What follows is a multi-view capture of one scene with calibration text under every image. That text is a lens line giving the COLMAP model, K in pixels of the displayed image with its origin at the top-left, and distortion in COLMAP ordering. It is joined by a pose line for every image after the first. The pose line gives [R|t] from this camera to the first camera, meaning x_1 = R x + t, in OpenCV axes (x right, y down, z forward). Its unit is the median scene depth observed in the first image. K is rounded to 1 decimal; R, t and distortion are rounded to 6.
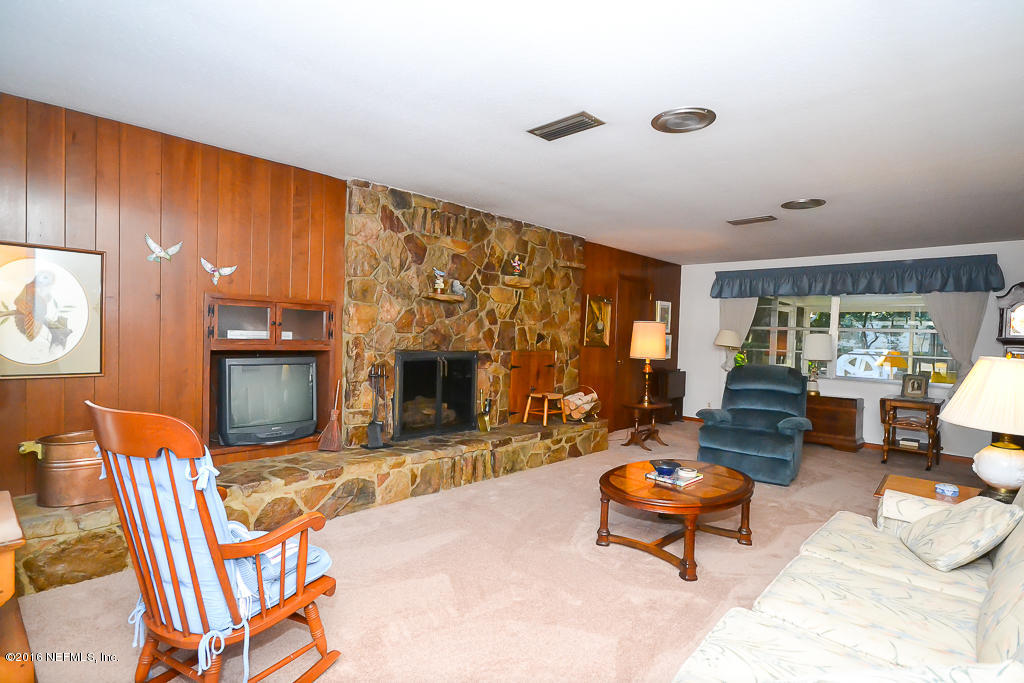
lens RADIAL K [[515.7, 0, 511.4], [0, 515.7, 342.9], [0, 0, 1]] dist [-0.001849, -0.000366]
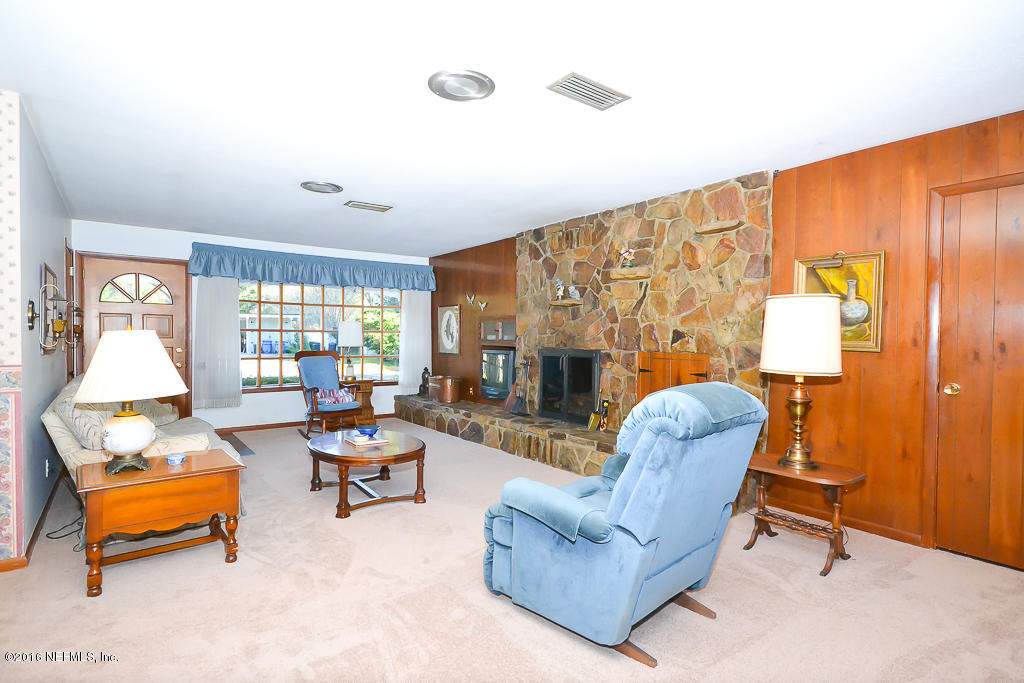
lens RADIAL K [[515.7, 0, 512.7], [0, 515.7, 343.2], [0, 0, 1]] dist [-0.001849, -0.000366]
pose [[-0.147873, -0.016248, -0.988873, 1.013838], [-0.027379, 0.999549, -0.012329, 0.020062], [0.988627, 0.025251, -0.148251, 1.036946]]
